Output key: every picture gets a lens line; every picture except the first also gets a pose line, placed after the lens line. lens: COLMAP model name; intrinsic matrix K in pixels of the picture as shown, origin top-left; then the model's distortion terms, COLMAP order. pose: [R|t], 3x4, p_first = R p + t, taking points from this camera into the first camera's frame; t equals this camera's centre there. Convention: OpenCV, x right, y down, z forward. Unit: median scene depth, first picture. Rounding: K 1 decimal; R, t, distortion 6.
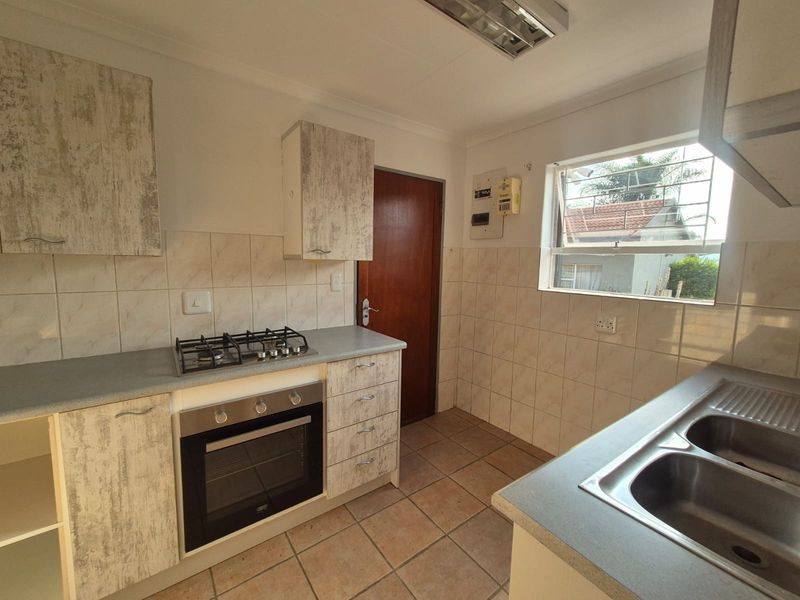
lens RADIAL K [[328.9, 0, 399.3], [0, 328.9, 297.4], [0, 0, 1]] dist [-0.003188, -0.000175]
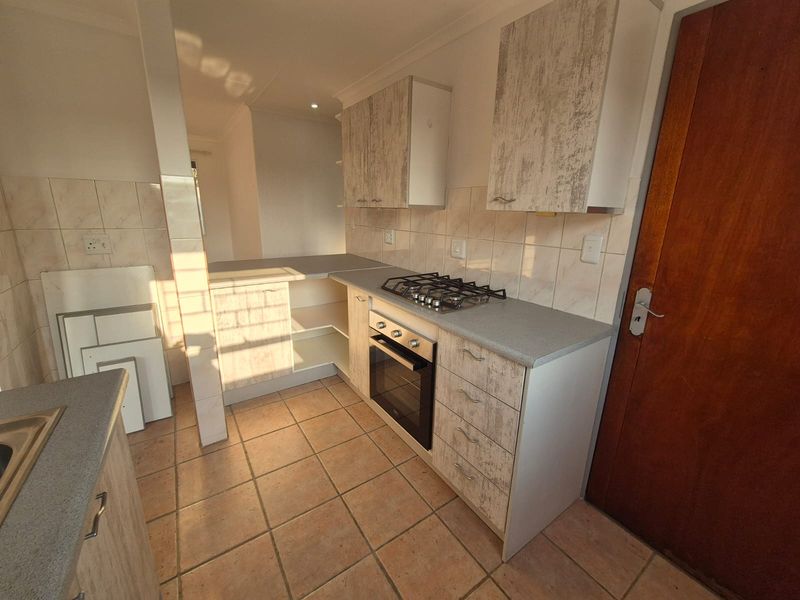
lens RADIAL K [[328.9, 0, 401.1], [0, 328.9, 294.6], [0, 0, 1]] dist [-0.003188, -0.000175]
pose [[-0.039344, 0.233997, -0.971441, 0.579834], [-0.133836, 0.962200, 0.237192, -0.077466], [0.990222, 0.139346, -0.006539, 0.802883]]
